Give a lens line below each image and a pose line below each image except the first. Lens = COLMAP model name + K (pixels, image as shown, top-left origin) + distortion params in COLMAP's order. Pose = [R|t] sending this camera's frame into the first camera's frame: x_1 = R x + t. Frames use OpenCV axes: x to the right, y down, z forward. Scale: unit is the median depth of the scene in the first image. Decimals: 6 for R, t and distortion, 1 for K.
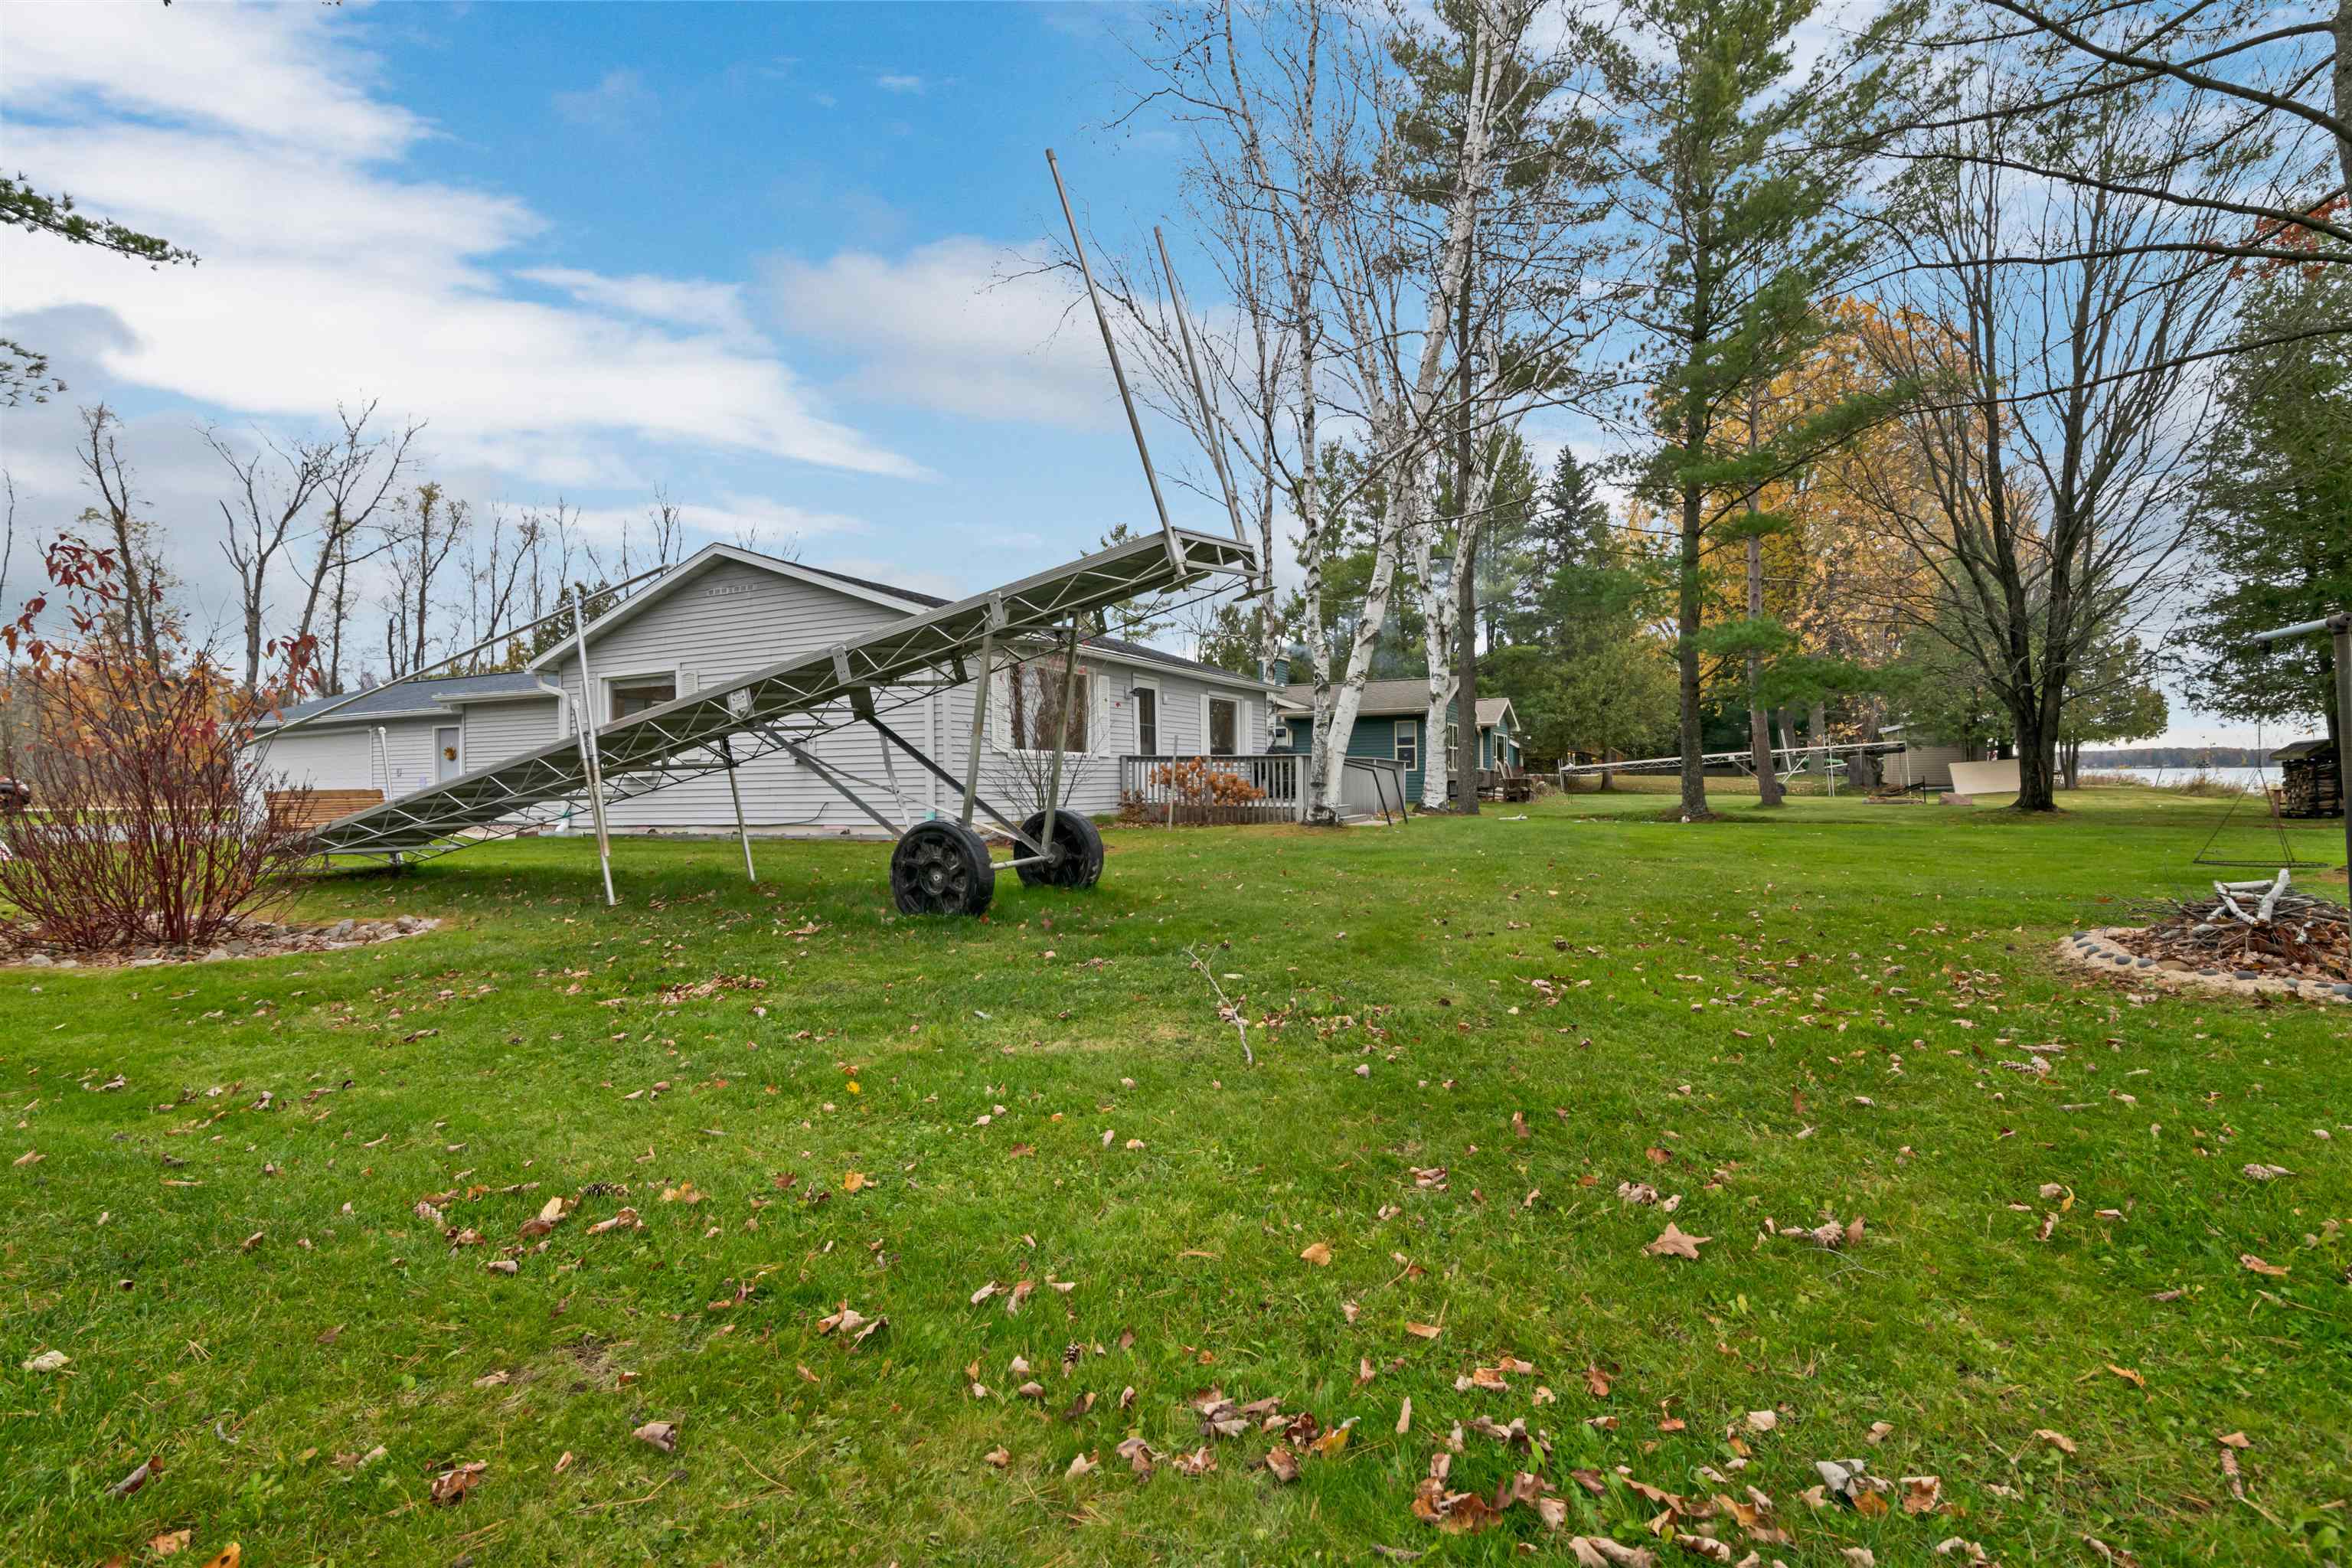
lens RADIAL K [[1091.0, 0, 1175.2], [0, 1091.0, 785.5], [0, 0, 1]] dist [0.000813, -0.000275]
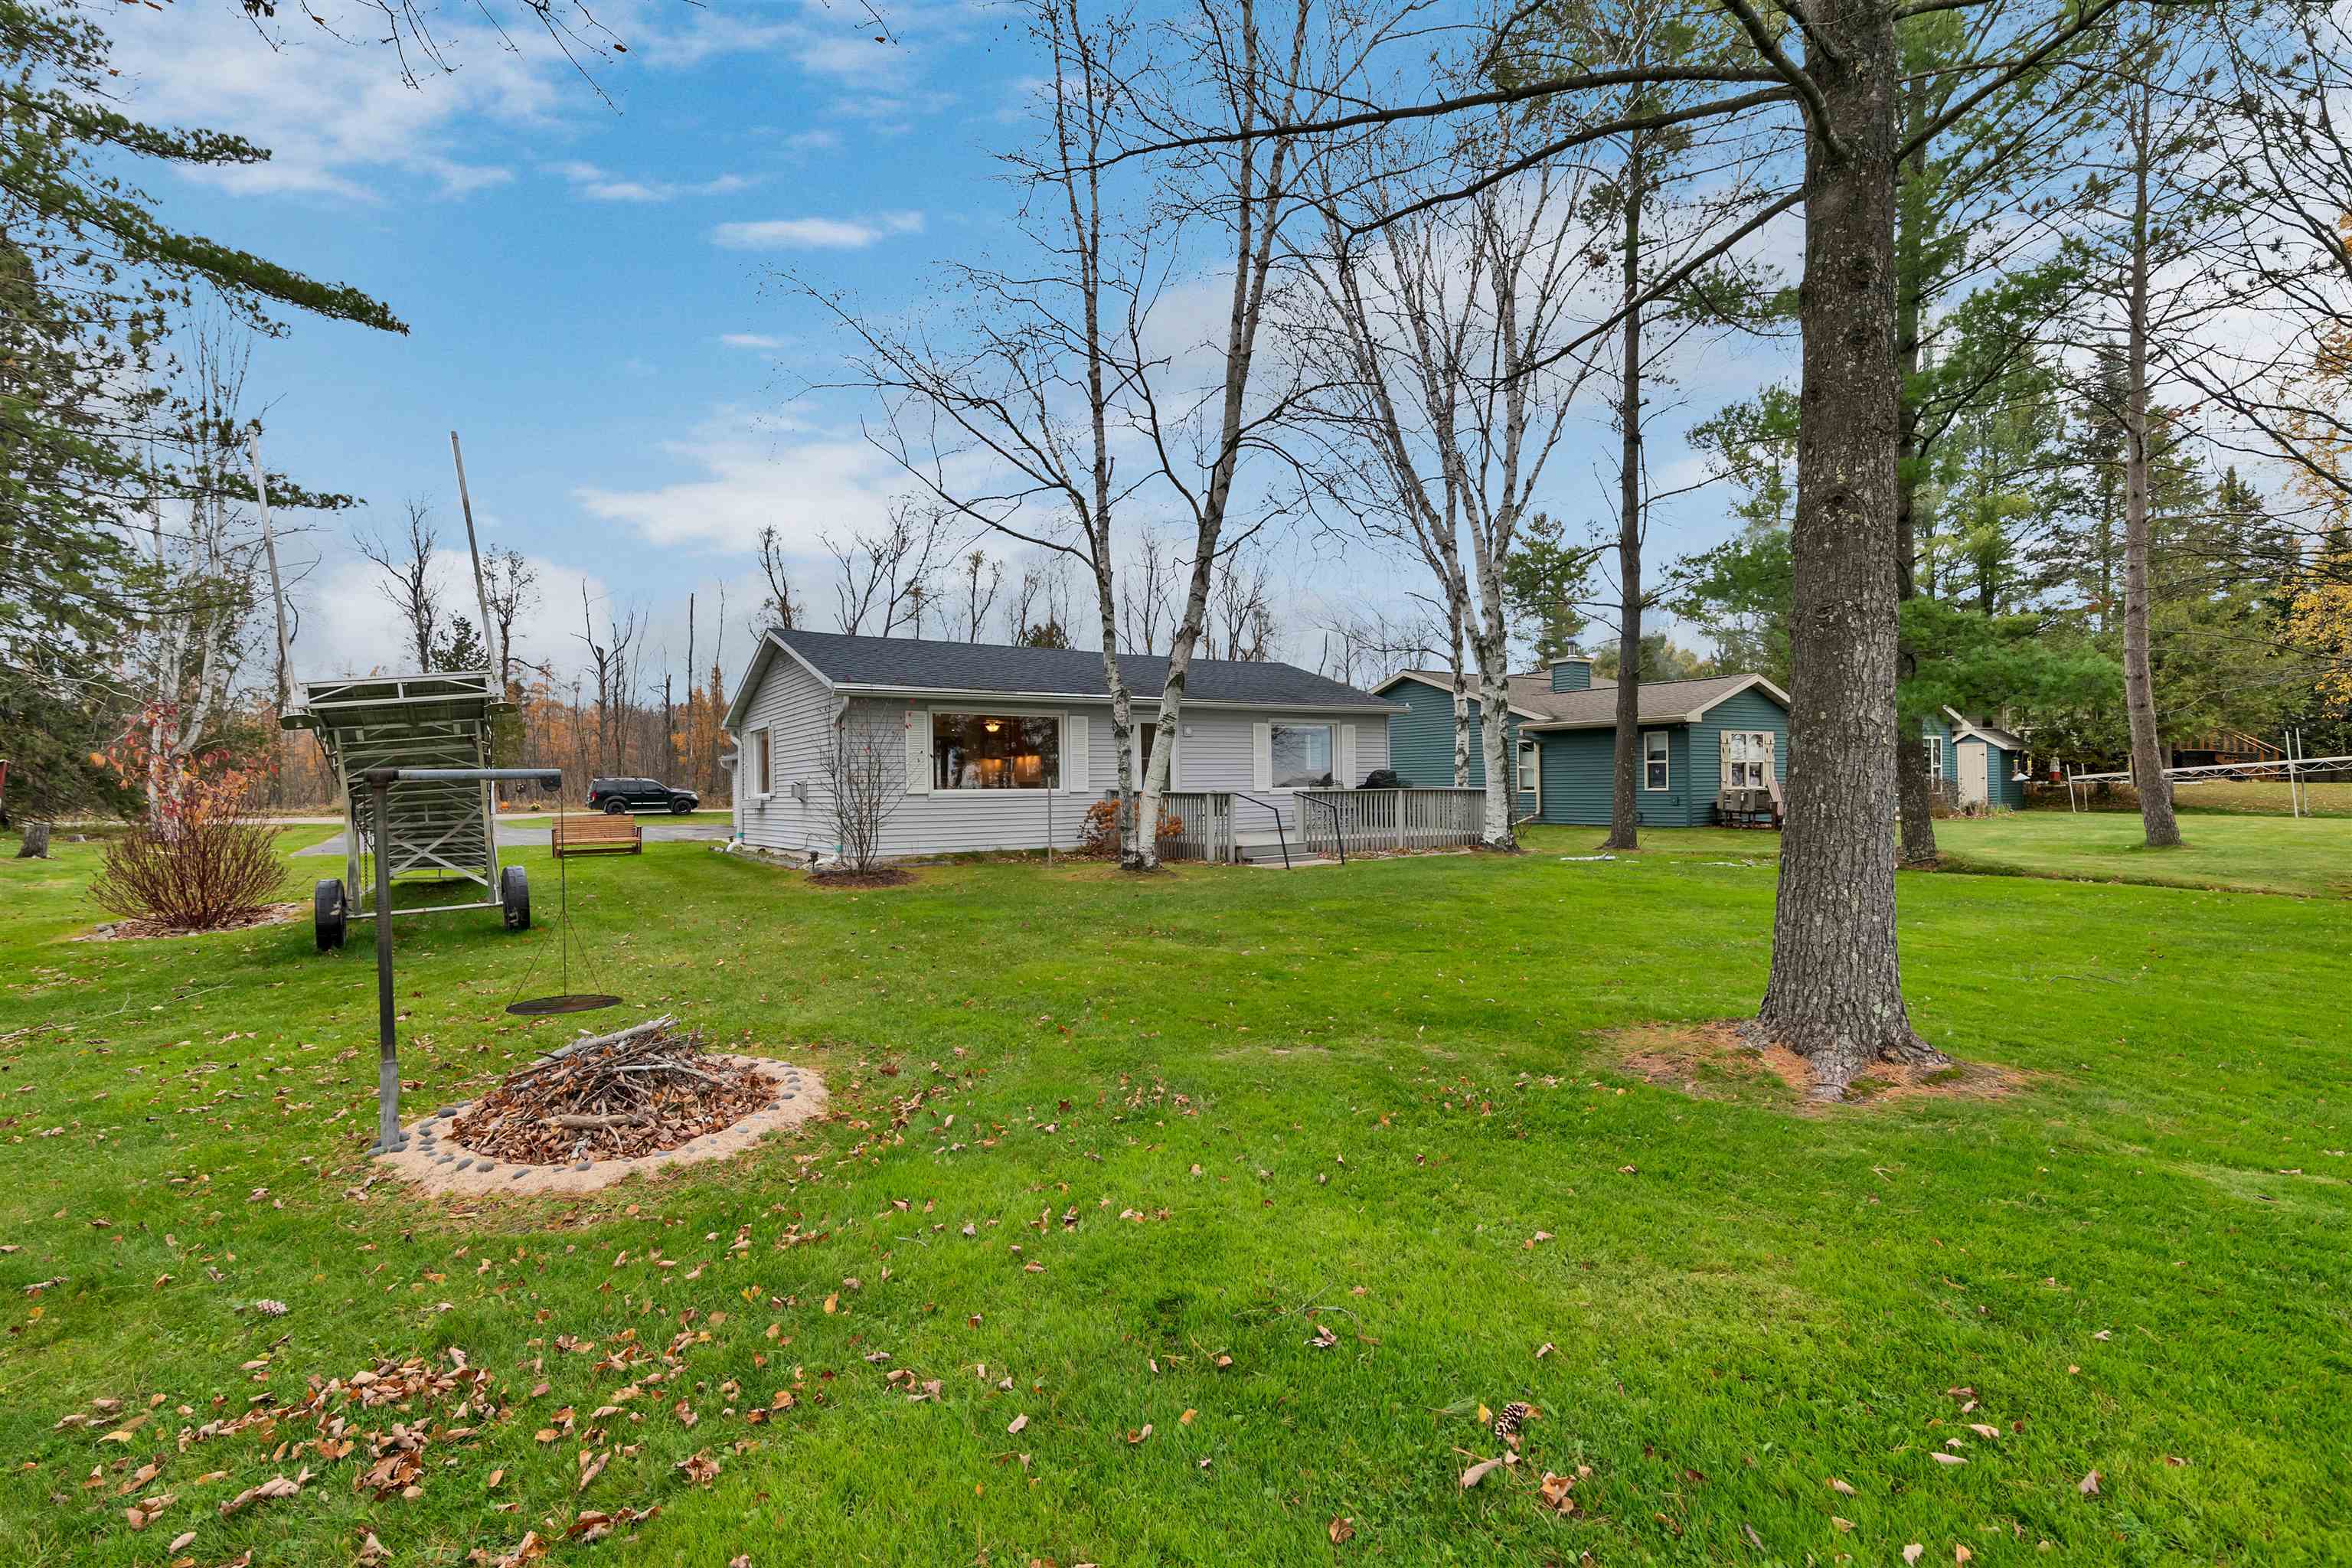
lens RADIAL K [[1091.0, 0, 1182.4], [0, 1091.0, 793.3], [0, 0, 1]] dist [0.000813, -0.000275]
pose [[0.860007, 0.002846, -0.510275, 0.530179], [0.002926, 0.999941, 0.010508, -0.033589], [0.510274, -0.010530, 0.859947, 0.119310]]
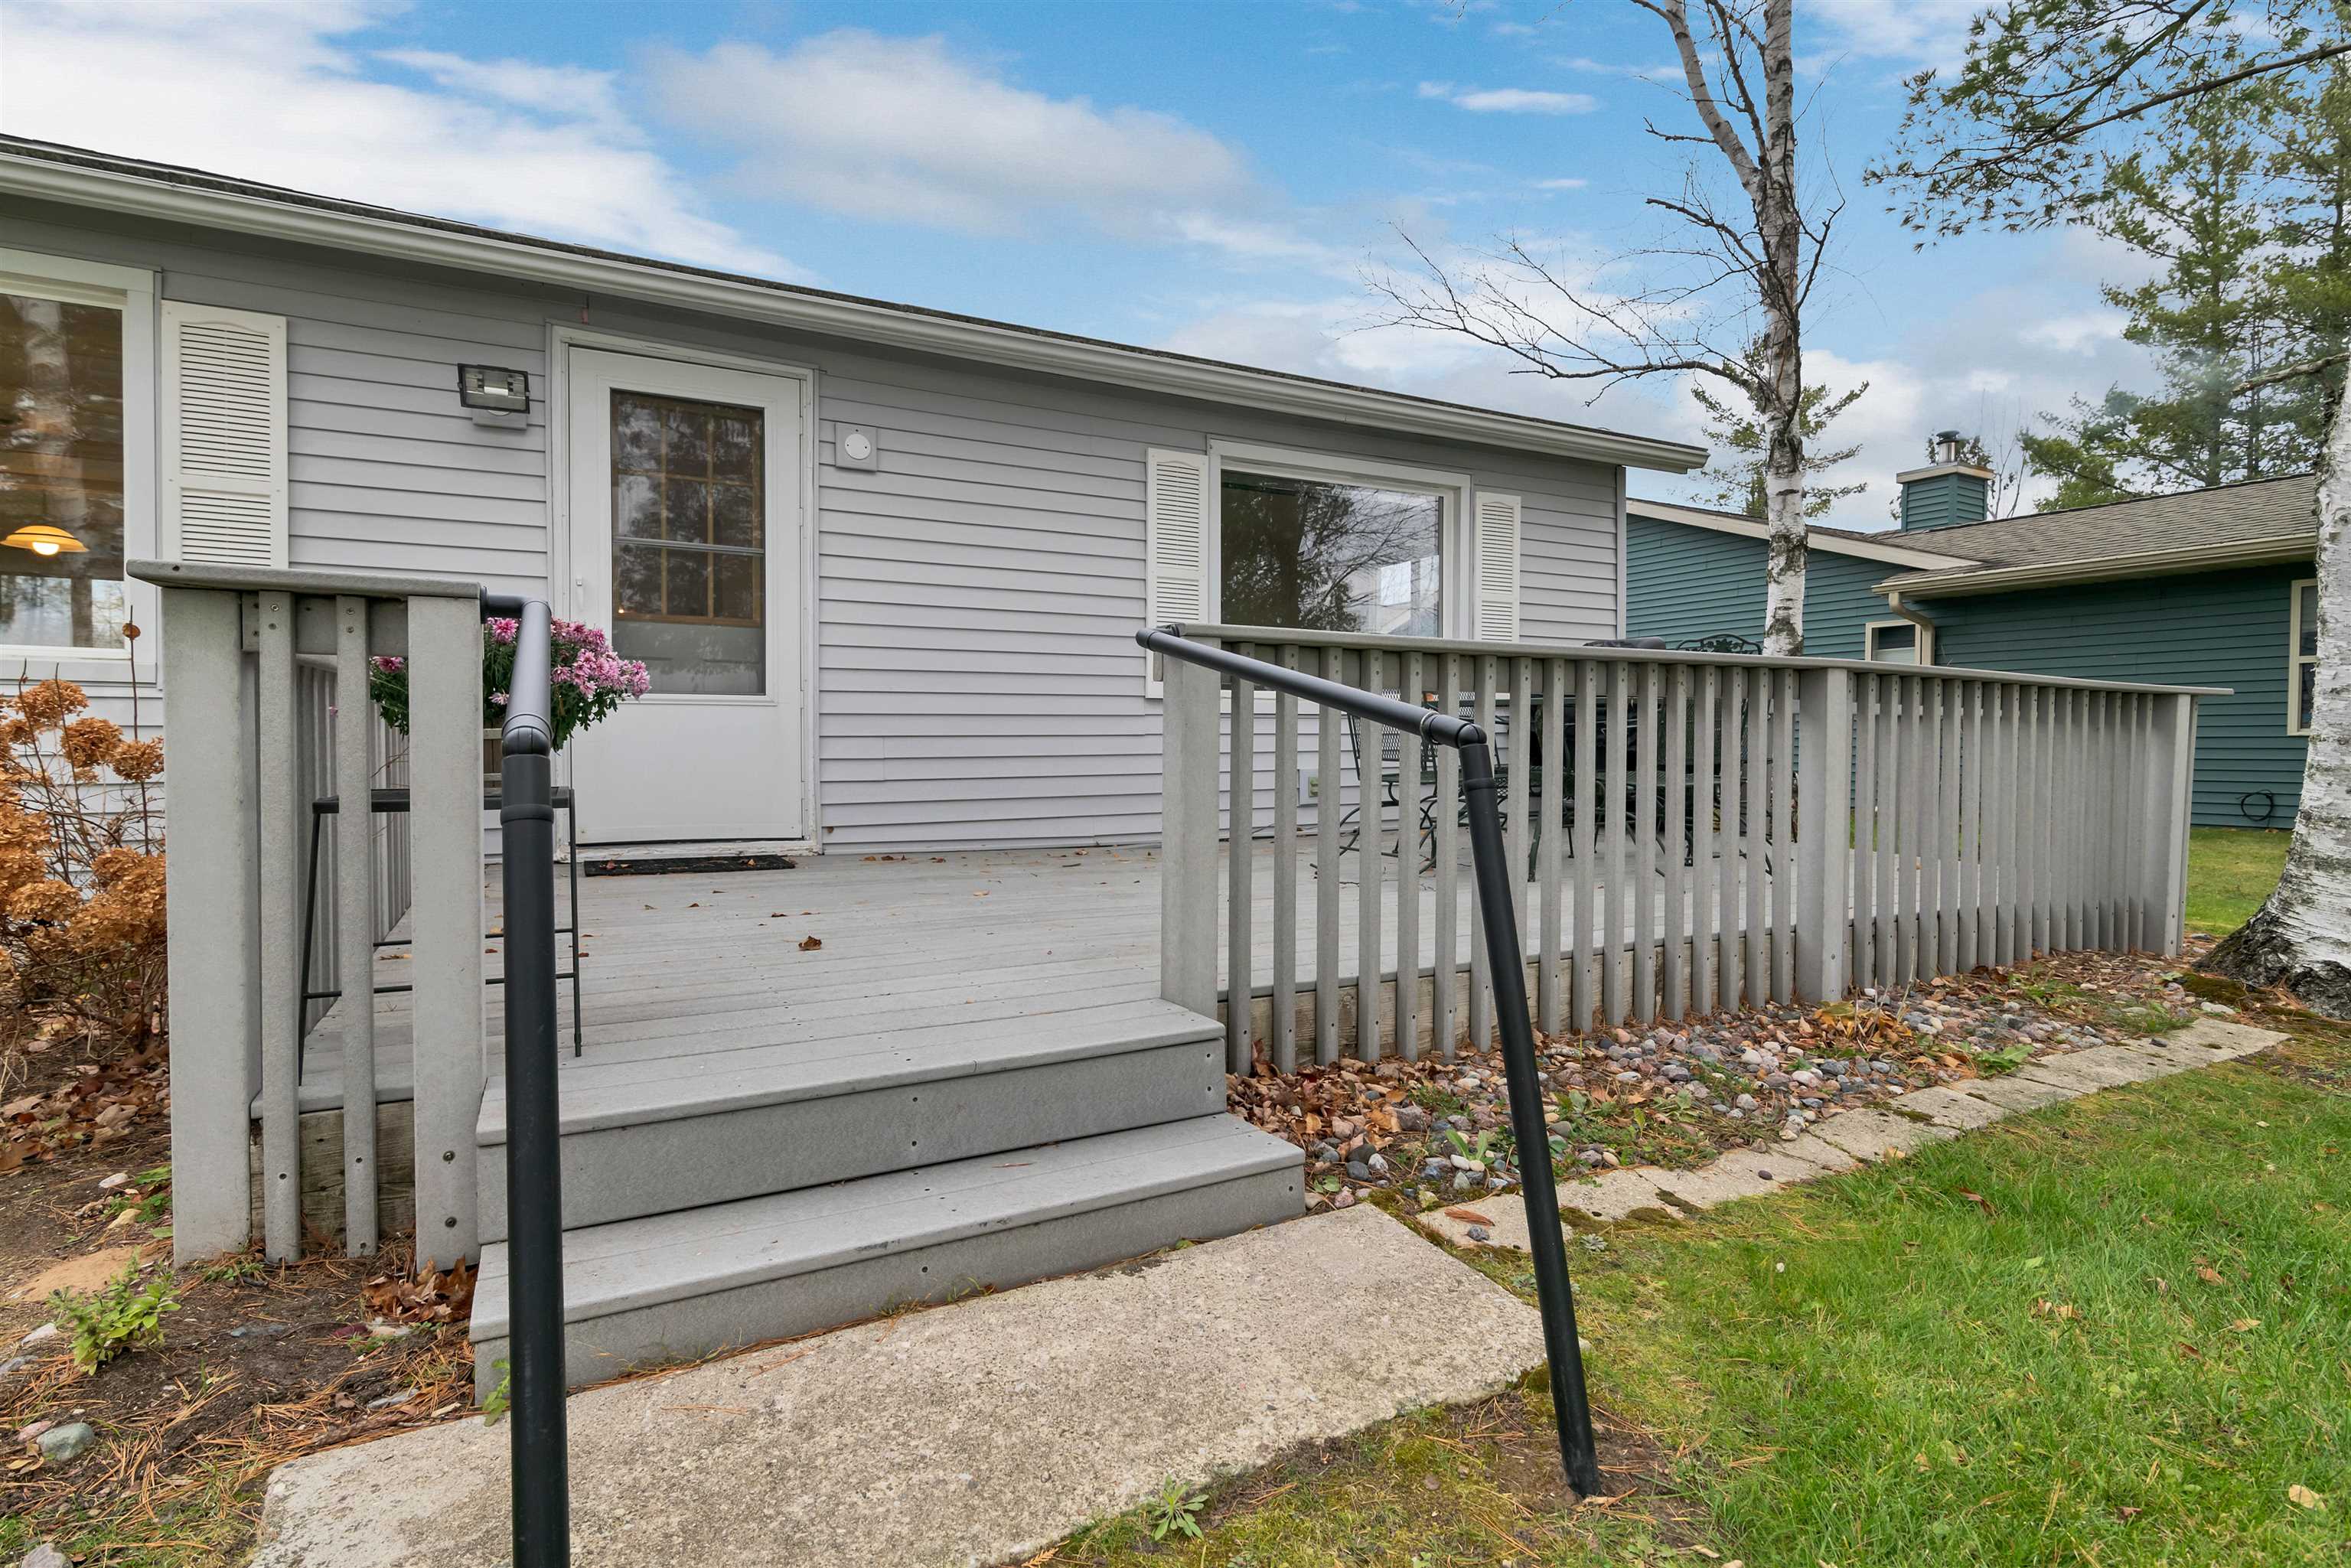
lens RADIAL K [[1090.5, 0, 1212.7], [0, 1090.5, 768.4], [0, 0, 1]] dist [0.000813, -0.000275]
pose [[0.800119, 0.024356, -0.599347, 0.222644], [-0.013198, 0.999648, 0.023004, -0.011634], [0.599696, -0.010496, 0.800159, 0.878222]]
